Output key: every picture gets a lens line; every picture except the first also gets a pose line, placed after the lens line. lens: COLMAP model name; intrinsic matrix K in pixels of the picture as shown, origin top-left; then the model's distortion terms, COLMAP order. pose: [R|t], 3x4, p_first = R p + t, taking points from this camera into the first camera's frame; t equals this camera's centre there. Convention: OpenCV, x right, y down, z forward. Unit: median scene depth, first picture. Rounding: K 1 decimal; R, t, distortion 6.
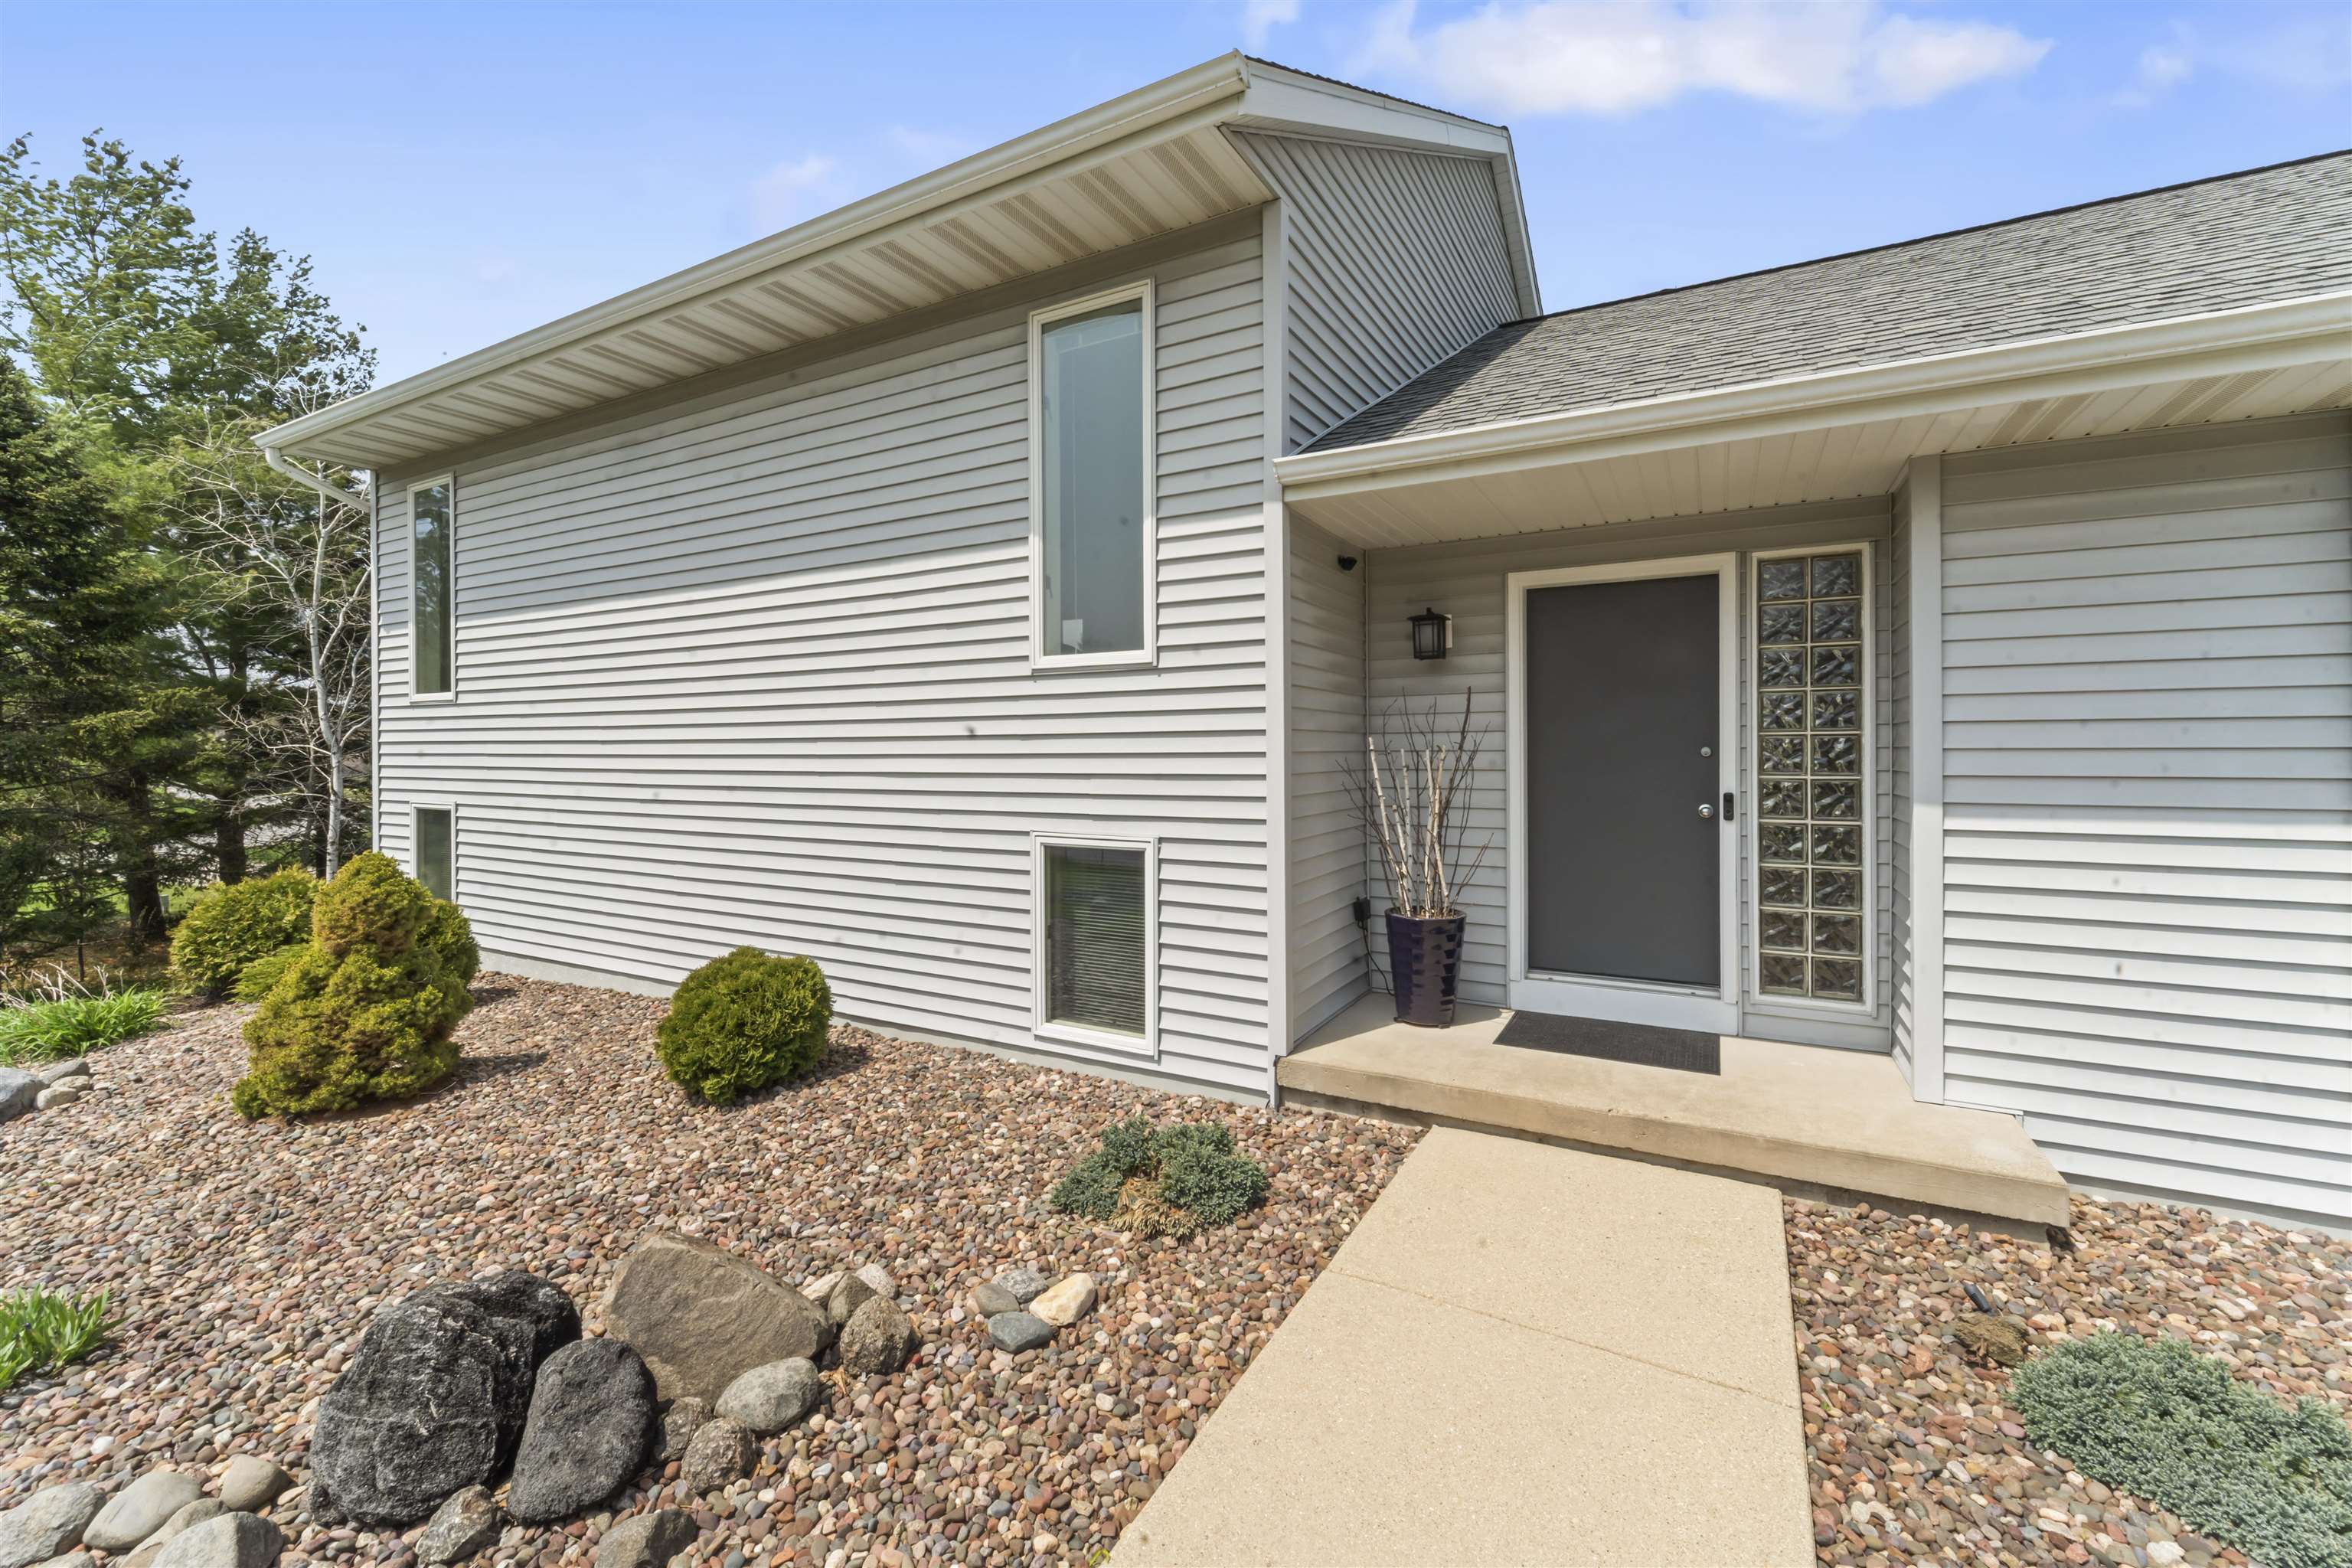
lens RADIAL K [[959.8, 0, 1171.9], [0, 959.8, 769.2], [0, 0, 1]] dist [-0.000975, -0.000520]
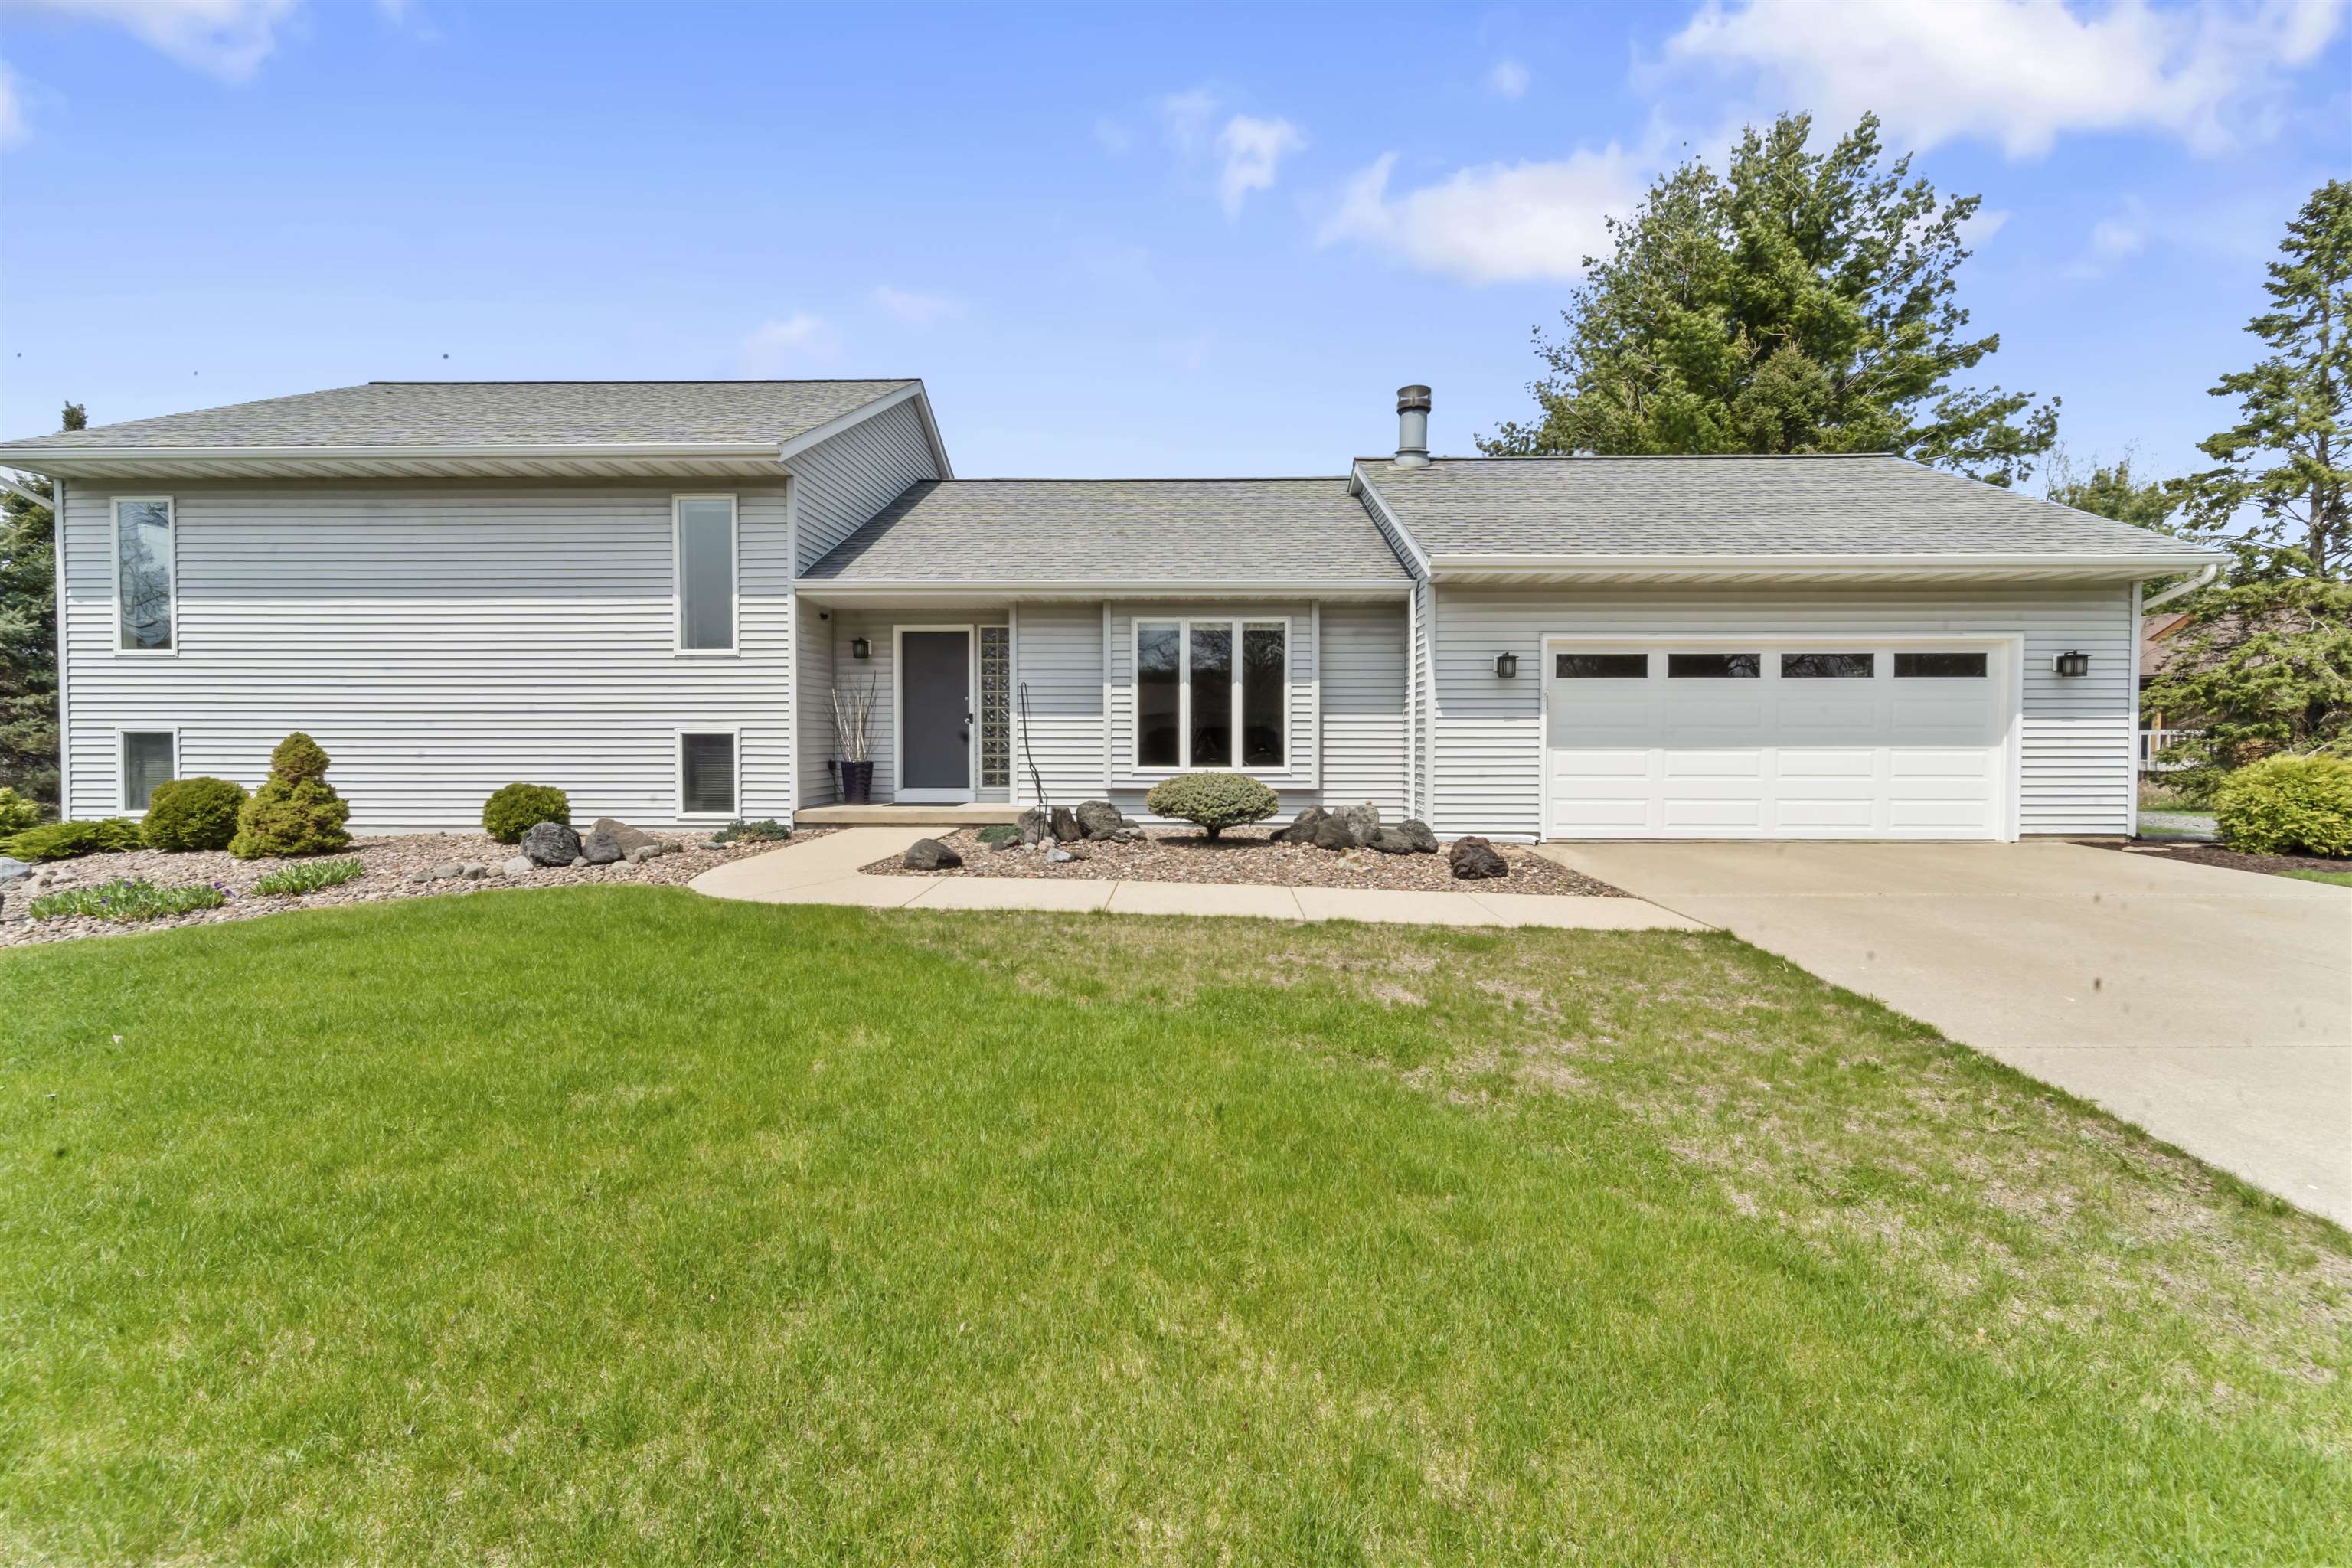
lens RADIAL K [[959.8, 0, 1171.9], [0, 959.8, 769.2], [0, 0, 1]] dist [-0.000975, -0.000520]
pose [[0.885294, -0.006286, 0.464989, -0.168888], [0.003225, 0.999968, 0.007377, 0.153745], [-0.465020, -0.005031, 0.885286, -1.560566]]
